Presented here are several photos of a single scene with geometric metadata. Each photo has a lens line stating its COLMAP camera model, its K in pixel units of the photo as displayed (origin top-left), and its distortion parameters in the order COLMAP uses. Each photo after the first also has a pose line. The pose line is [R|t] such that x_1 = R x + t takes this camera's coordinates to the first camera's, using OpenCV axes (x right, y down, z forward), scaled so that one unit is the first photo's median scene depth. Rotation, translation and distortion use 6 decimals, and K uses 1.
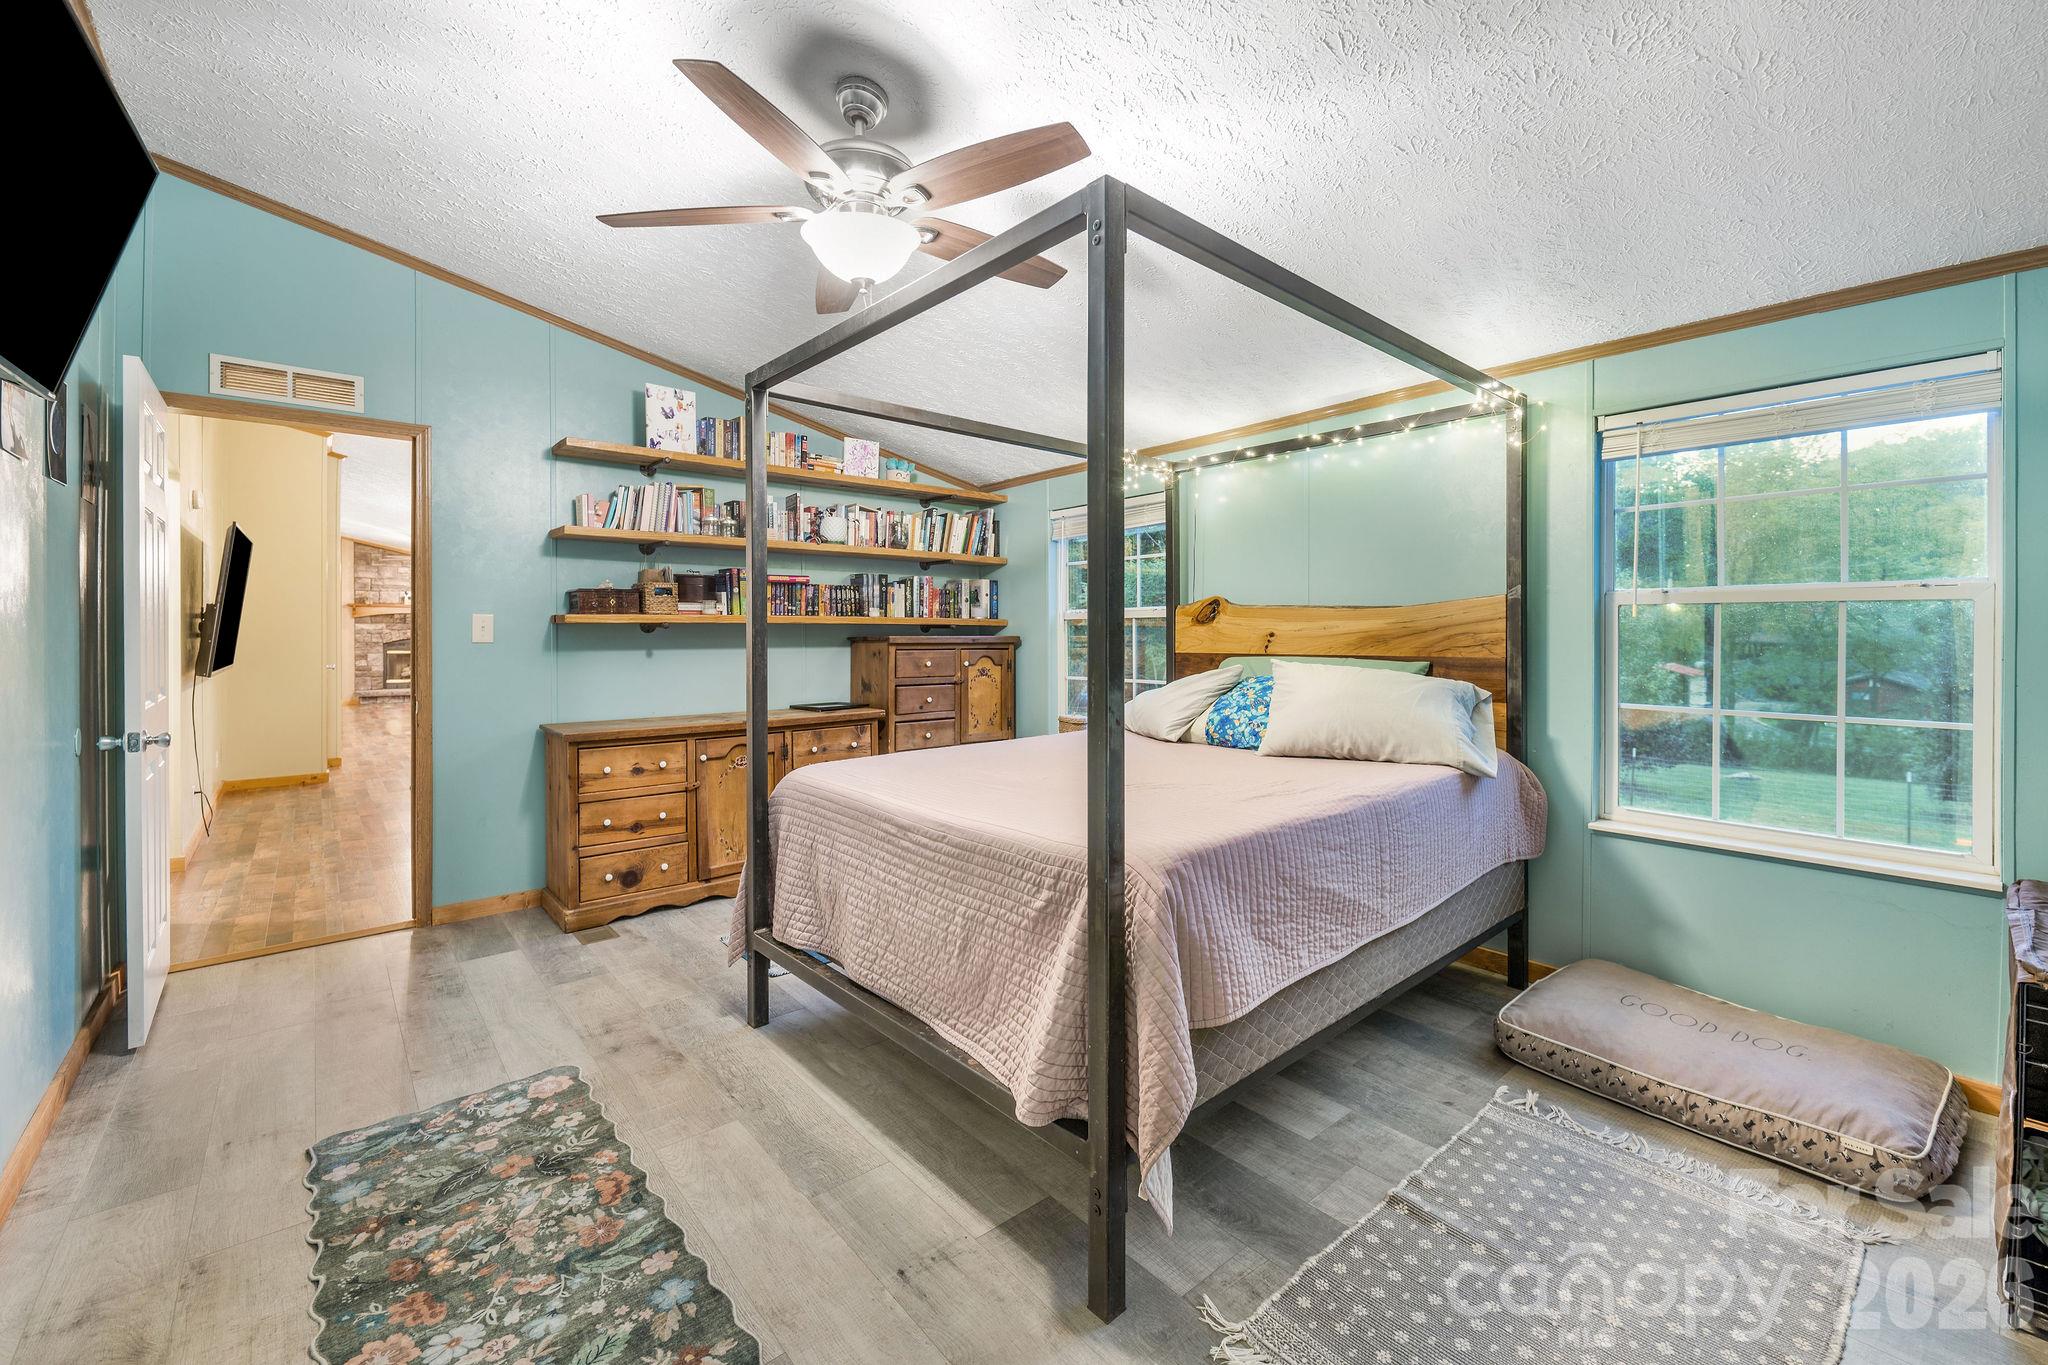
lens RADIAL K [[852.7, 0, 1013.4], [0, 852.7, 645.3], [0, 0, 1]] dist [0.004293, 0.000269]
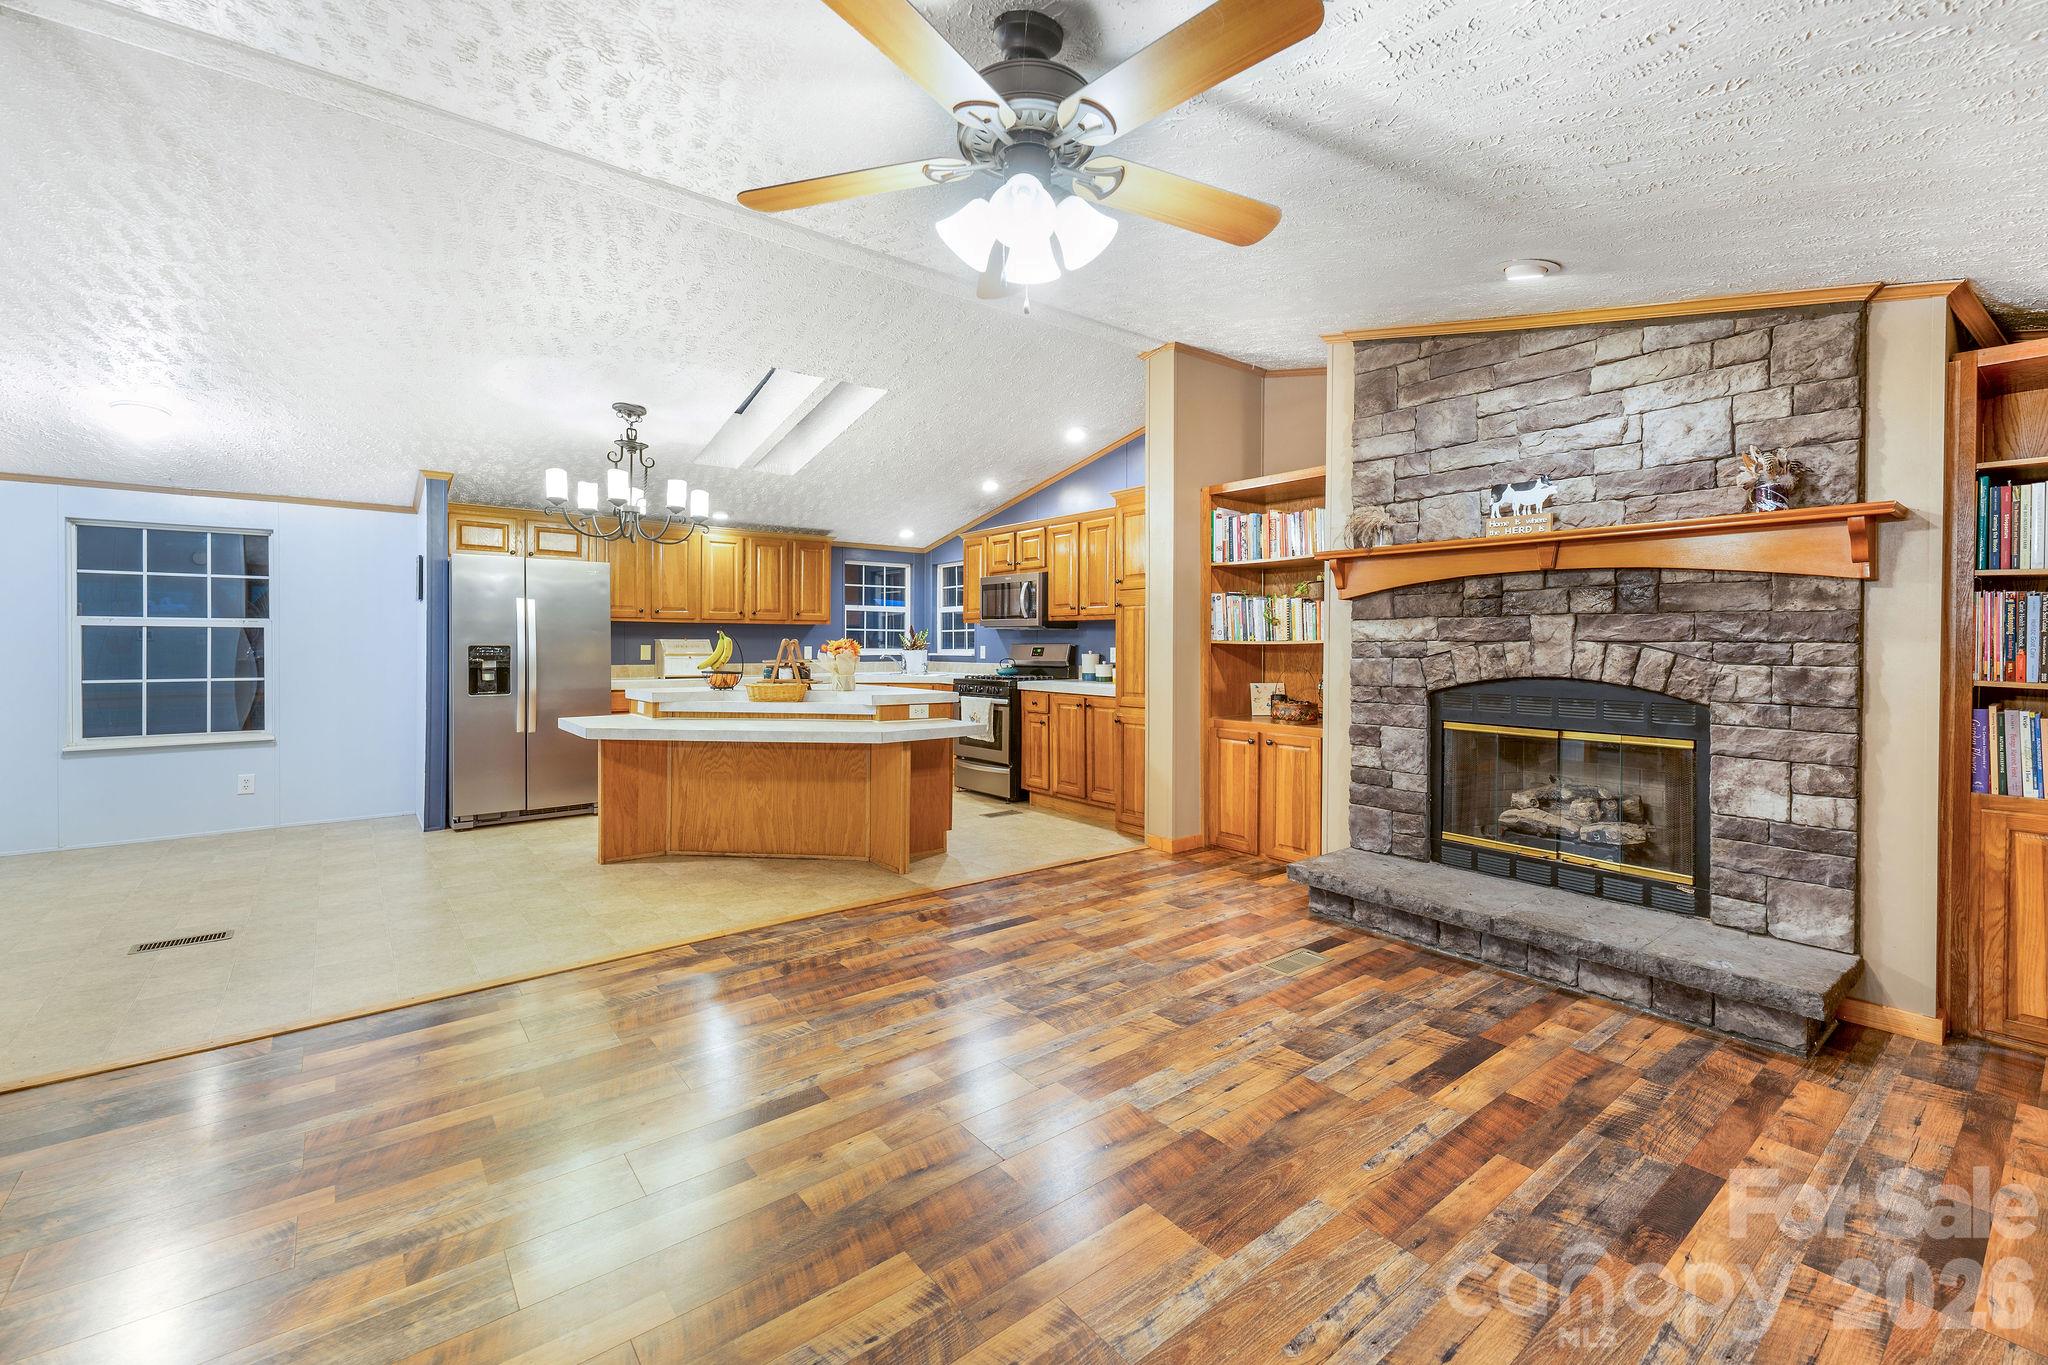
lens RADIAL K [[830.1, 0, 1017.1], [0, 830.1, 647.8], [0, 0, 1]] dist [0.001199, -0.000378]
pose [[-0.051981, 0.005256, -0.998634, -0.472707], [-0.012189, 0.999908, 0.005897, -0.016133], [0.998574, 0.012479, -0.051912, 0.889226]]
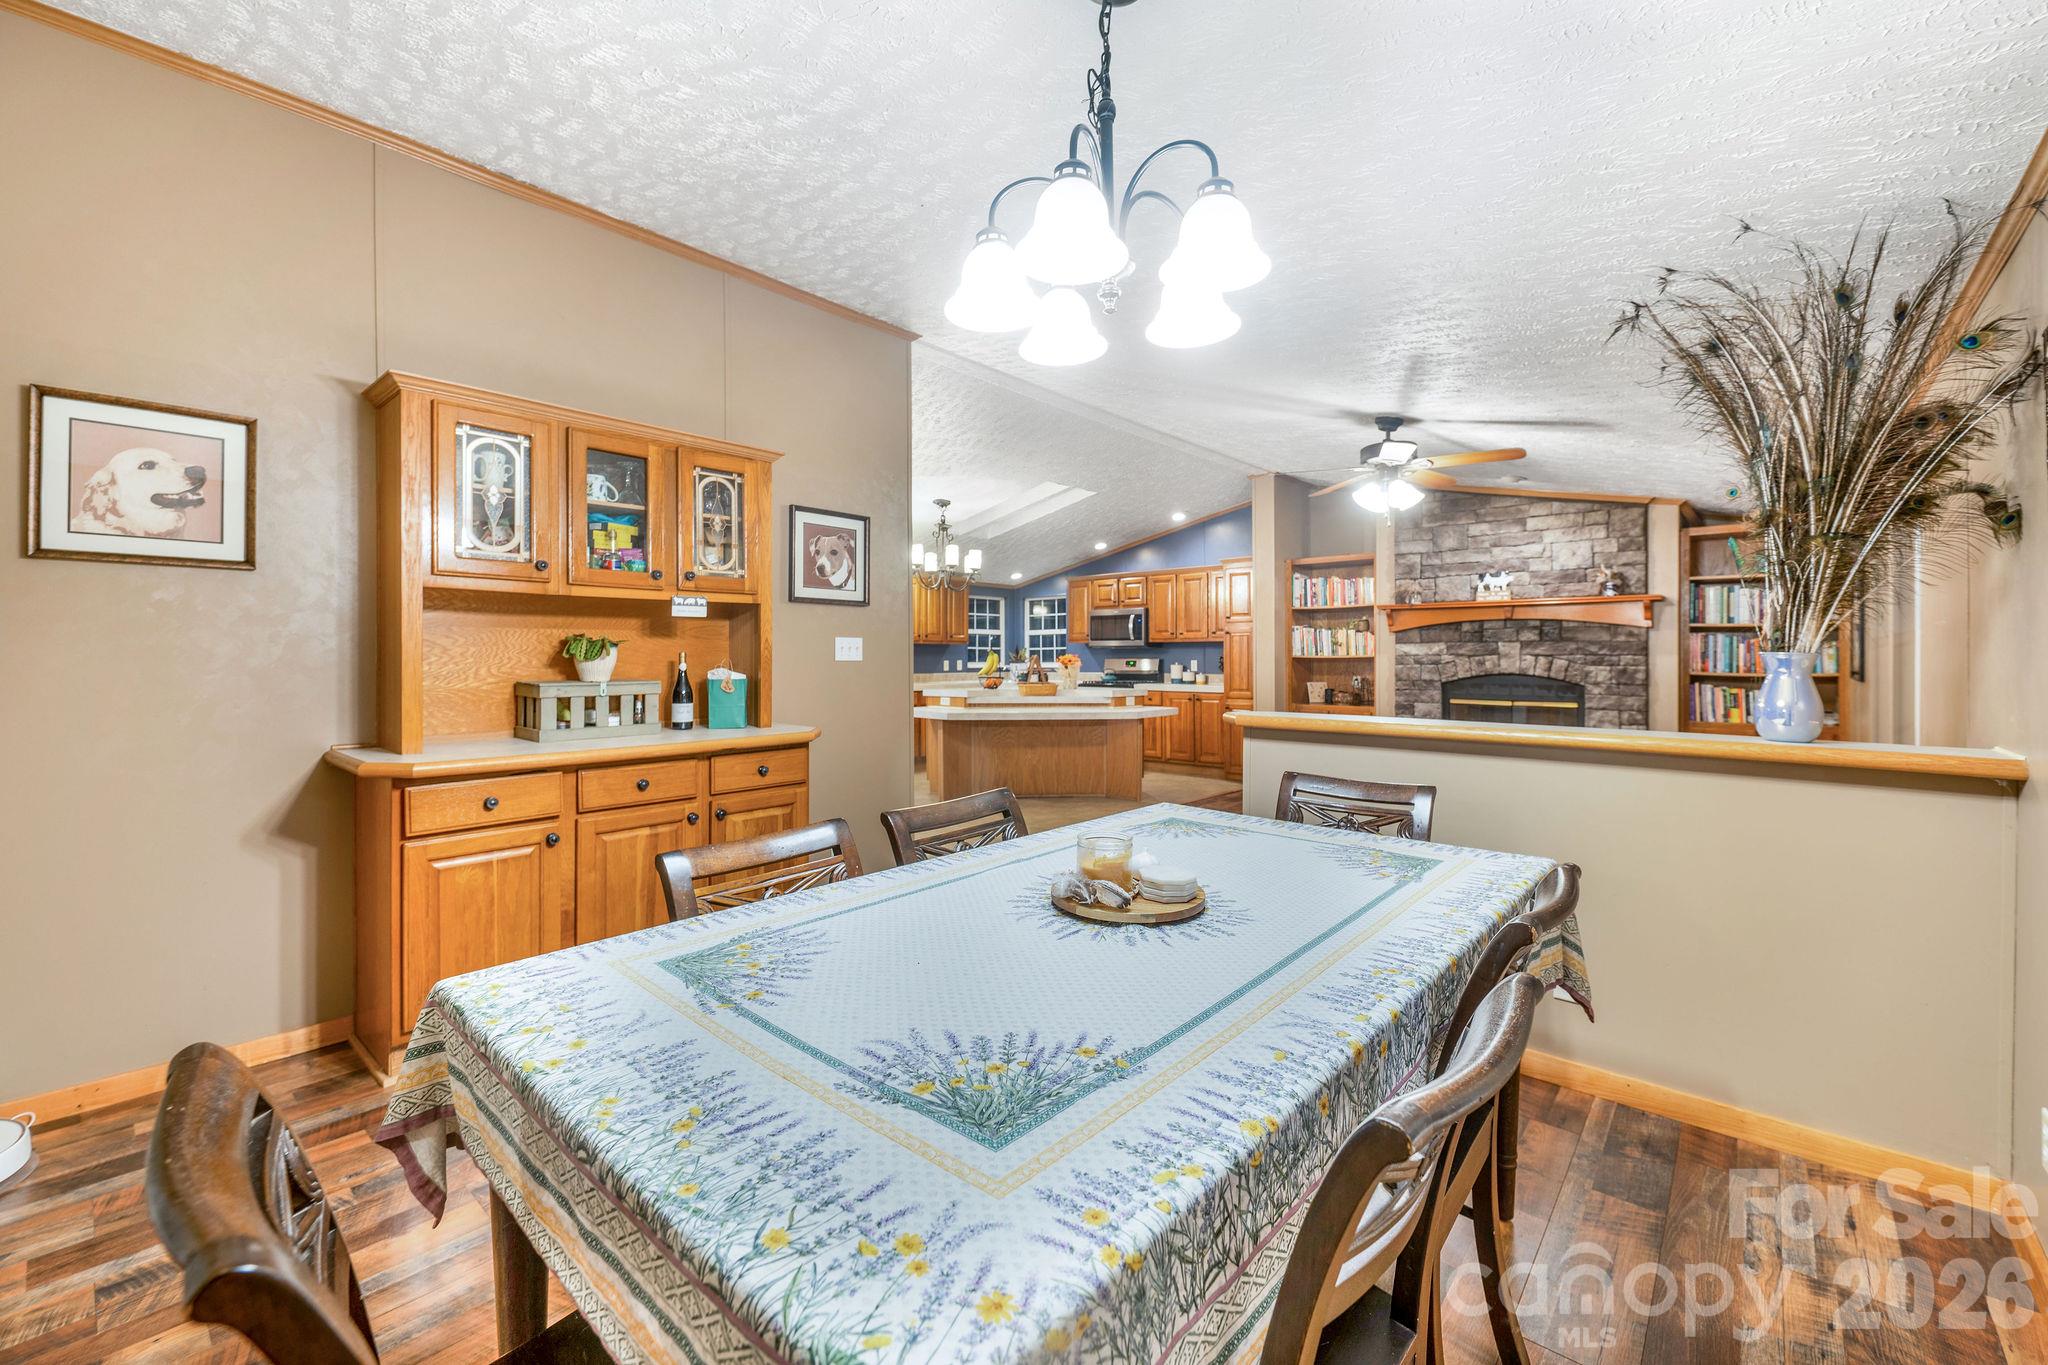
lens RADIAL K [[823.7, 0, 1033.2], [0, 823.7, 653.0], [0, 0, 1]] dist [-0.002256, -0.000596]
pose [[0.133571, -0.006327, -0.991019, -0.299321], [-0.007917, 0.999941, -0.007451, -0.014226], [0.991008, 0.008841, 0.133513, 0.706435]]
